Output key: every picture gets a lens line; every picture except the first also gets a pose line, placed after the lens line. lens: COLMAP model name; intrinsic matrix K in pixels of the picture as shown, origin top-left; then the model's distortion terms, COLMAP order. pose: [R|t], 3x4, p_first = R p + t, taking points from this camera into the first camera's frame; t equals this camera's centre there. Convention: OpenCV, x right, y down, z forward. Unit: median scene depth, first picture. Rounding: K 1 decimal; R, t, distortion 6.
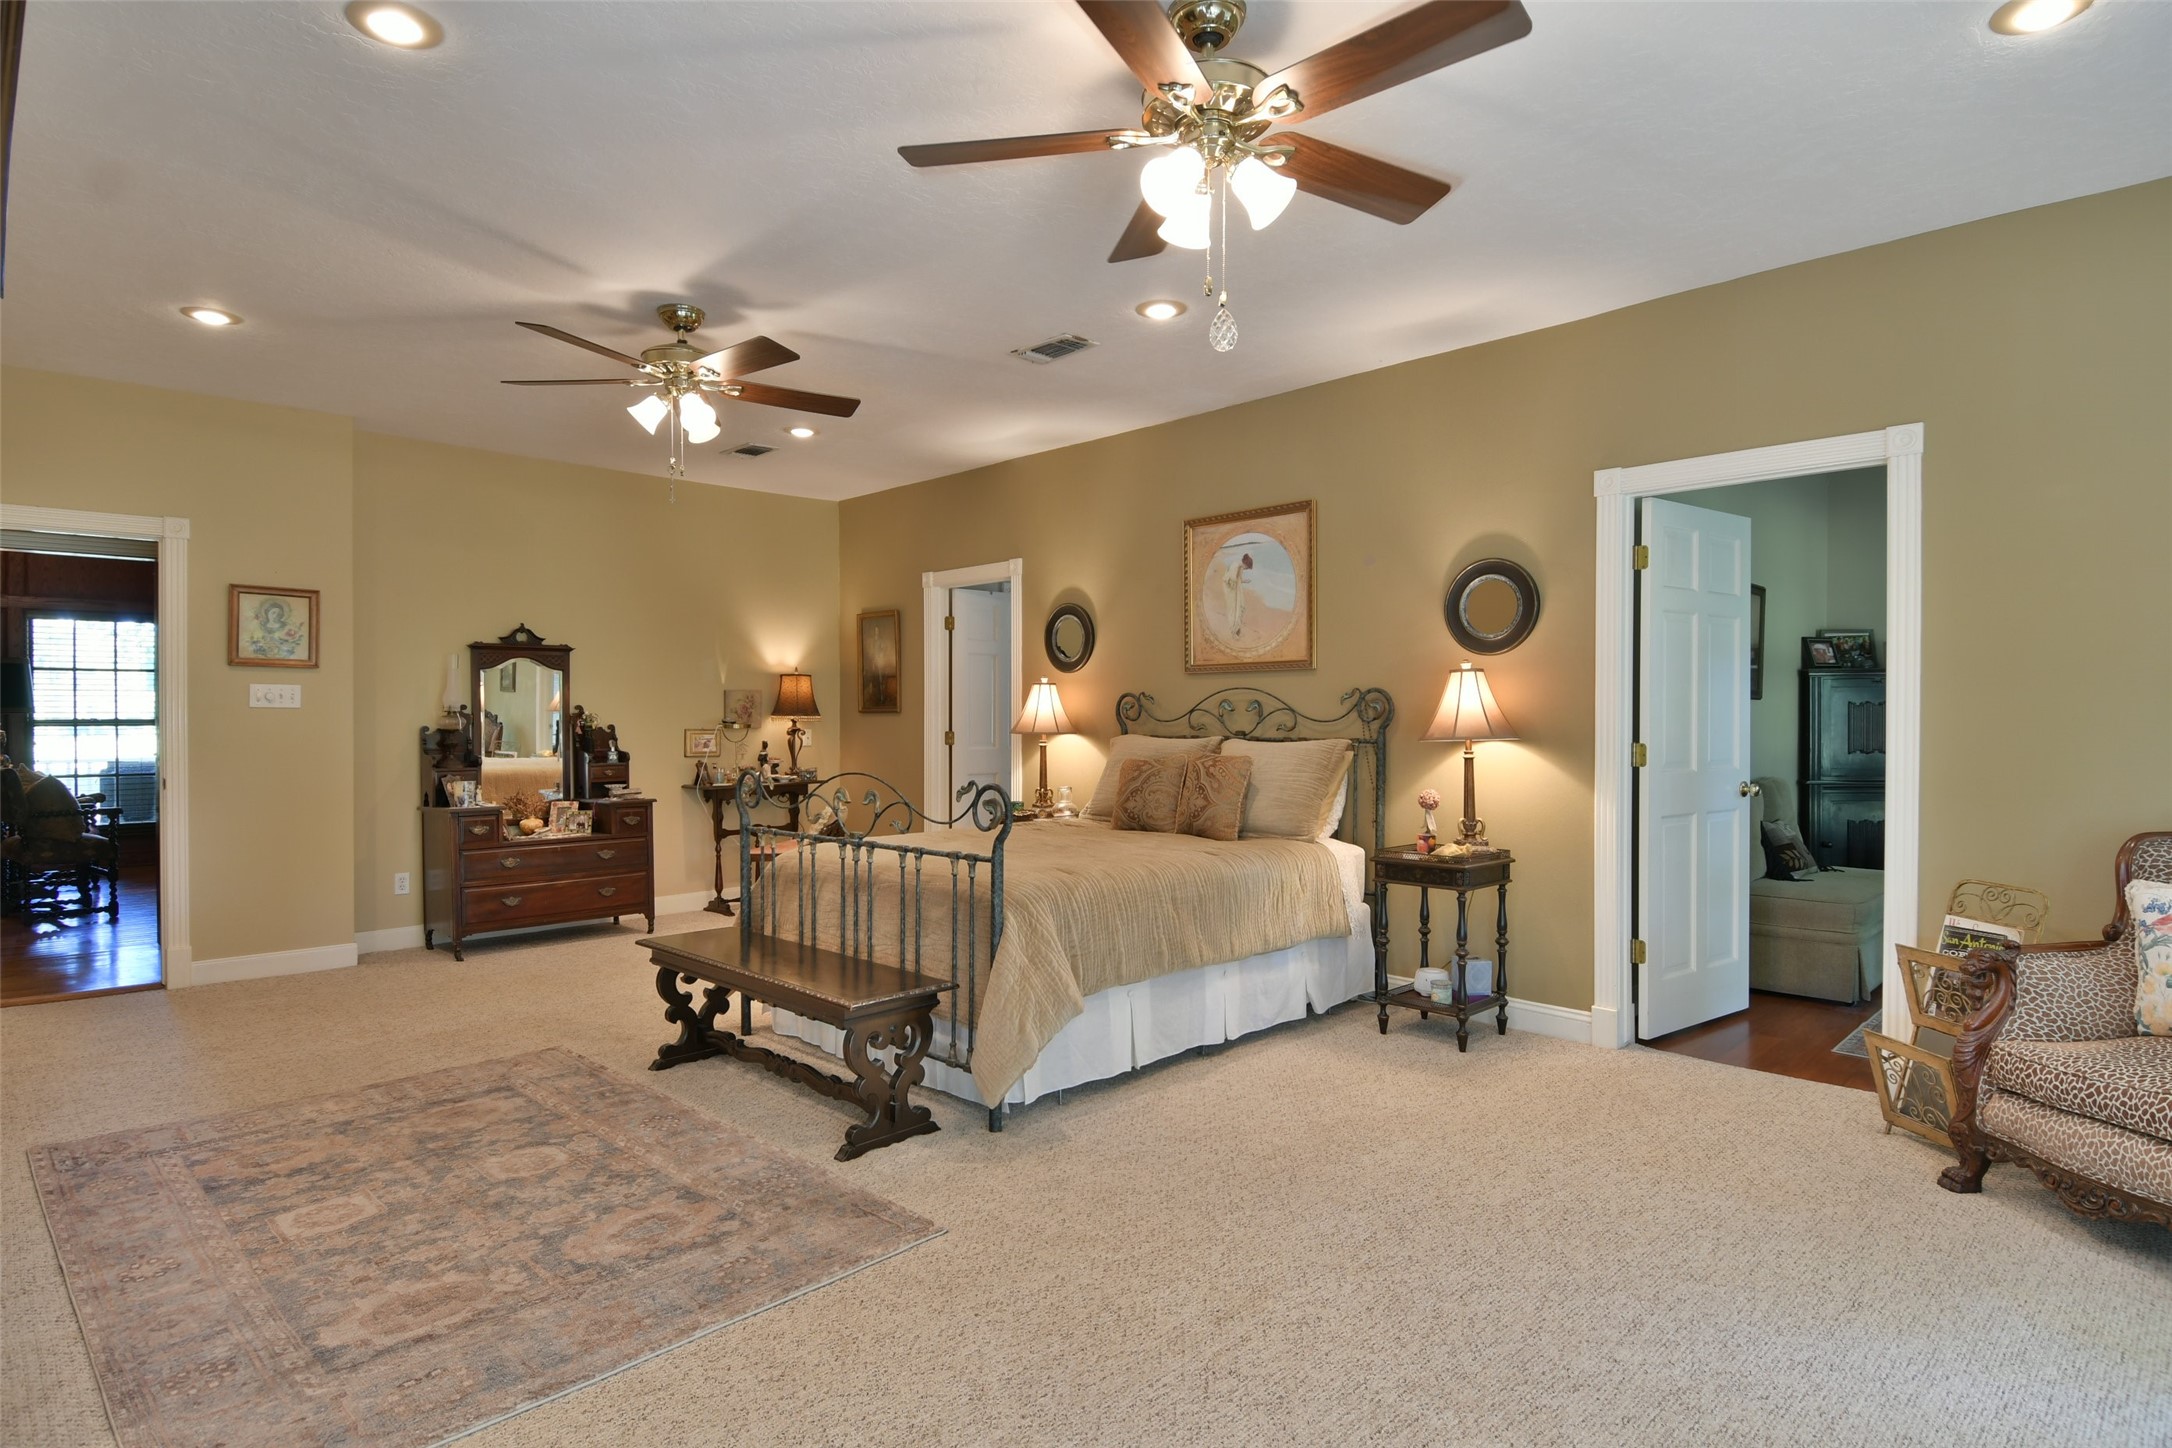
lens RADIAL K [[1139.5, 0, 1086.2], [0, 1139.5, 725.7], [0, 0, 1]] dist [0.025566, -0.024883]
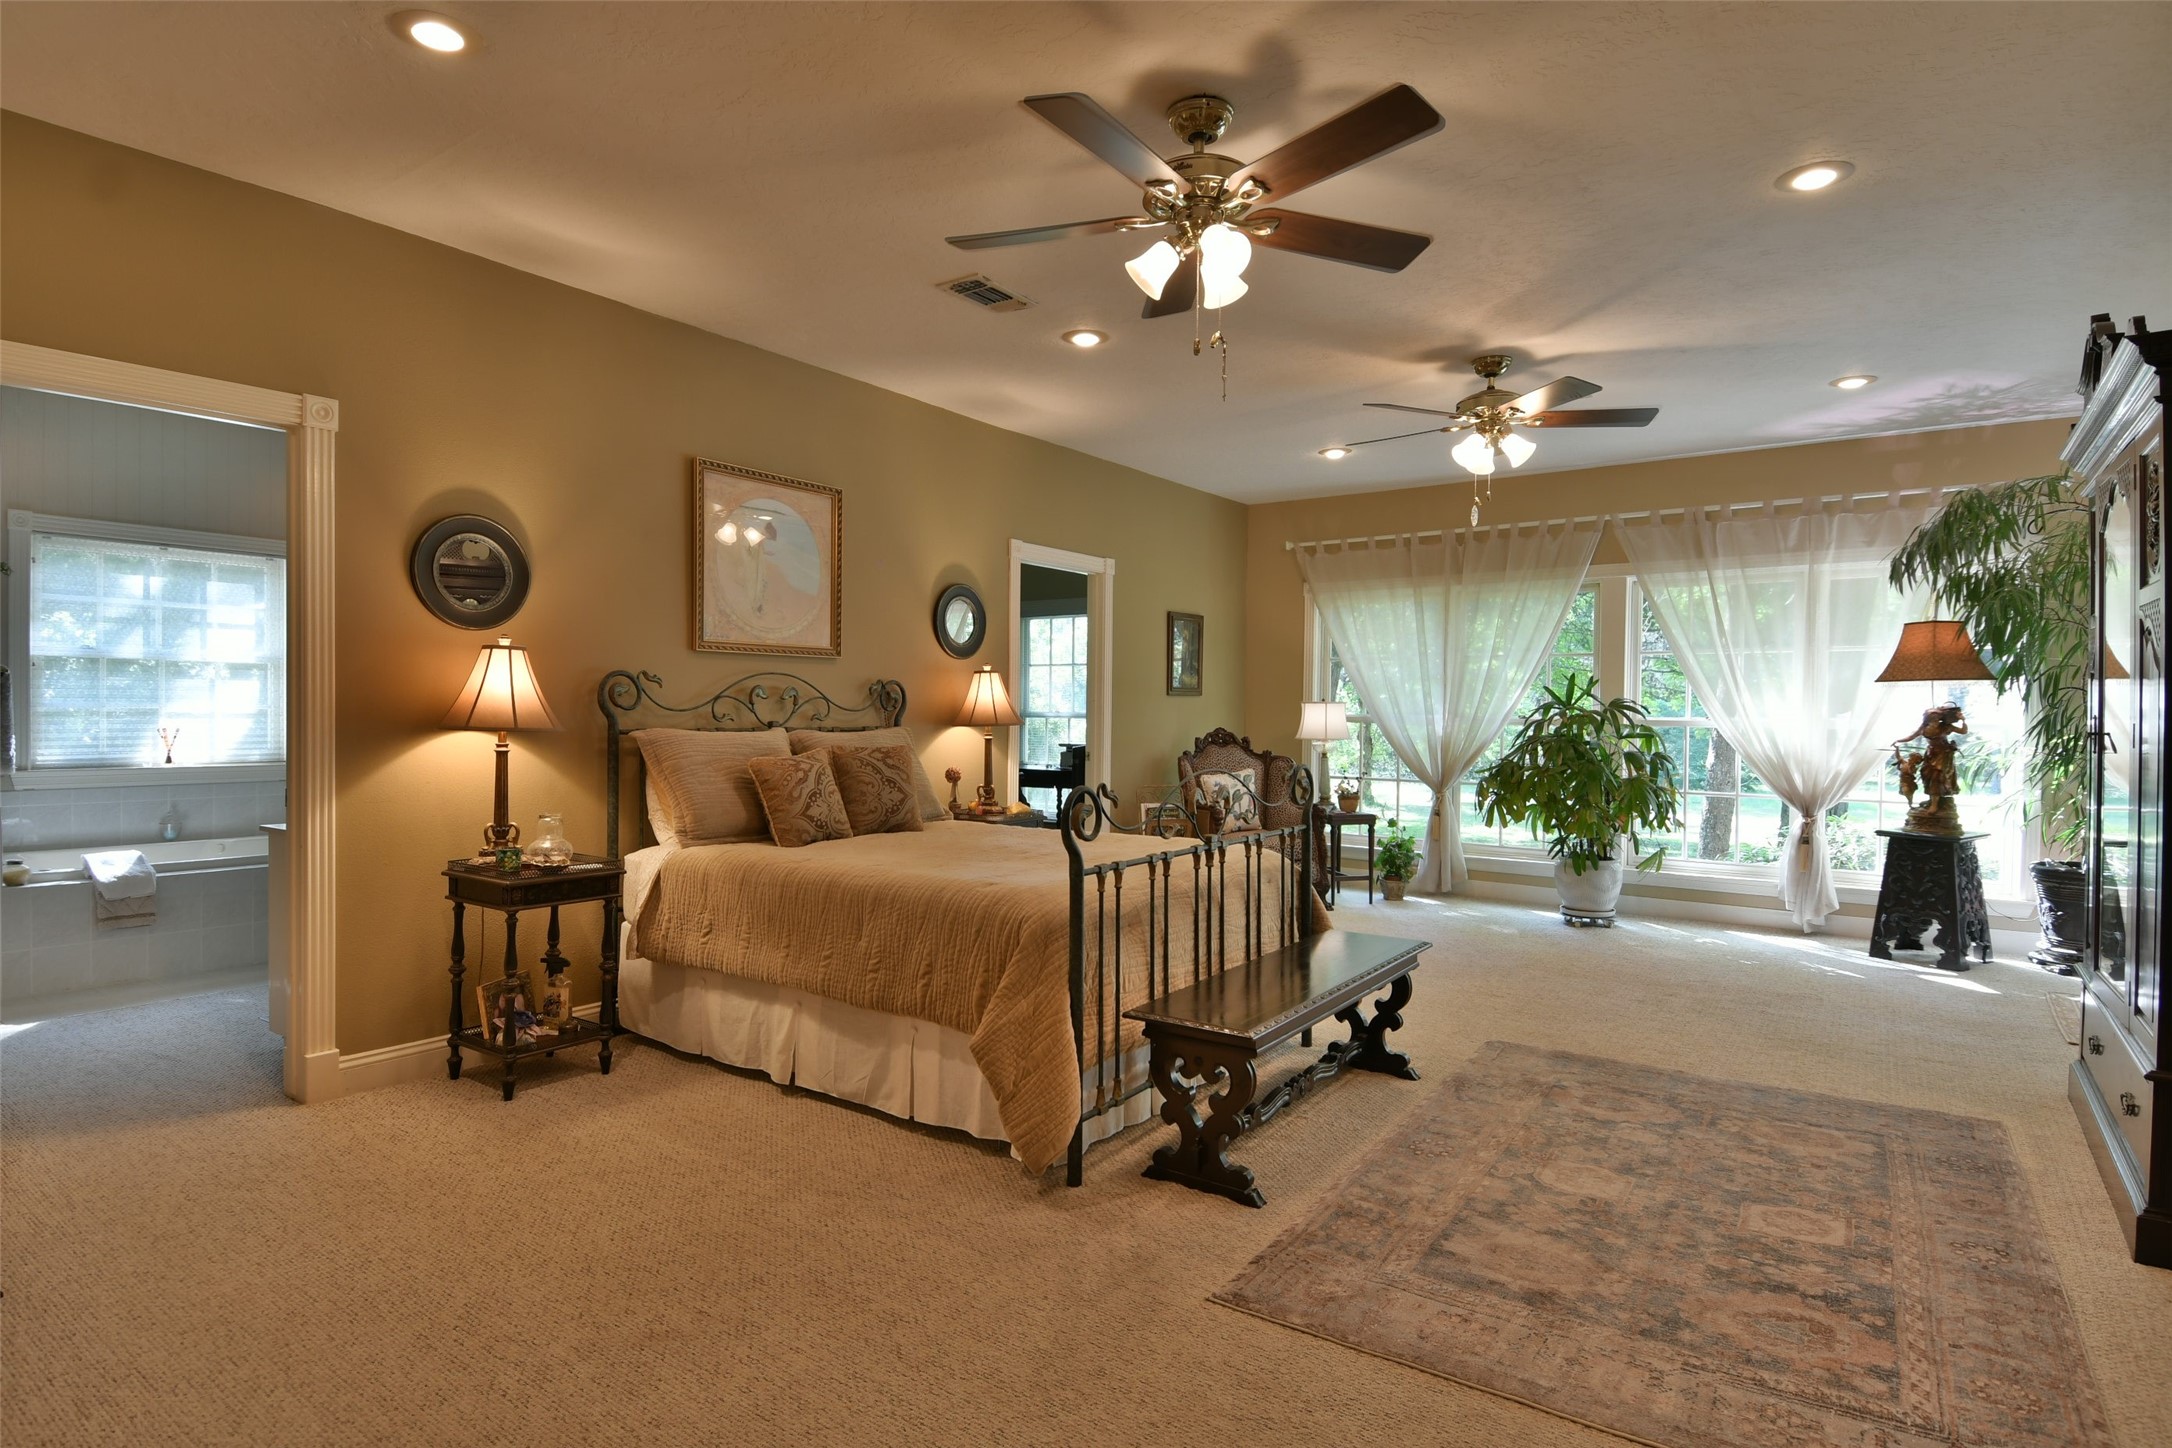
lens RADIAL K [[1139.5, 0, 1085.1], [0, 1139.5, 723.7], [0, 0, 1]] dist [0.025566, -0.024883]
pose [[-0.171871, -0.012848, 0.985036, -1.406140], [0.002970, 0.999904, 0.013560, -0.009307], [-0.985115, 0.005257, -0.171816, 1.638028]]
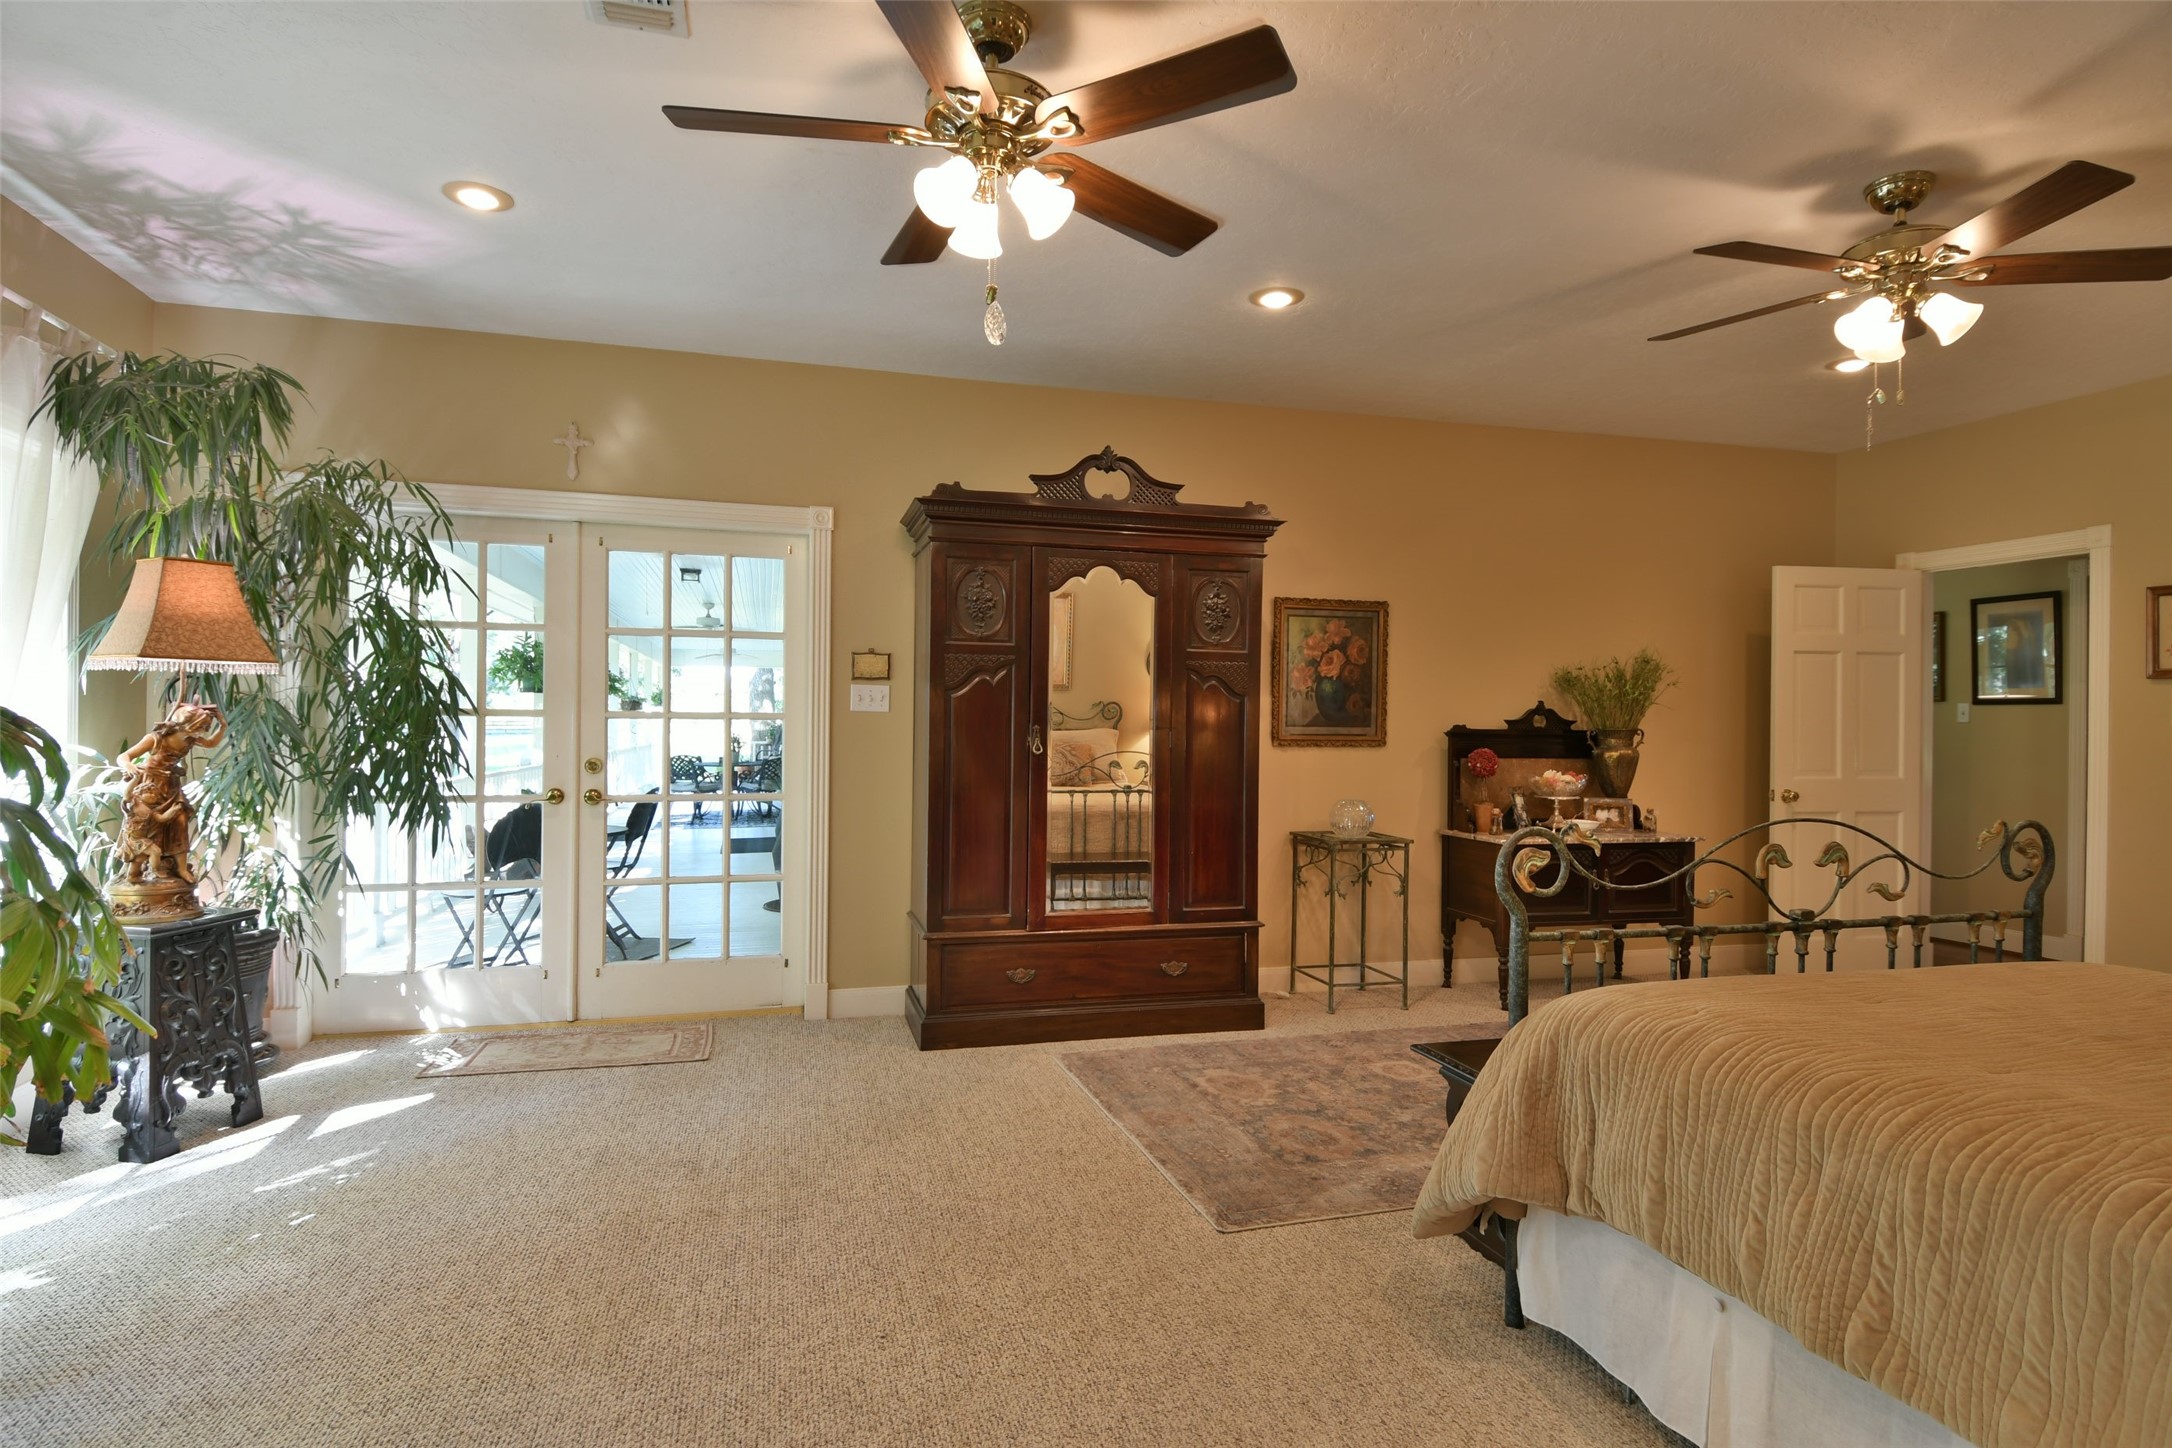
lens RADIAL K [[1139.5, 0, 1077.1], [0, 1139.5, 716.9], [0, 0, 1]] dist [0.025566, -0.024883]
pose [[-0.490237, -0.010428, -0.871527, 0.754898], [-0.020428, 0.999791, -0.000472, -0.010914], [0.871350, 0.017572, -0.490348, 1.254593]]
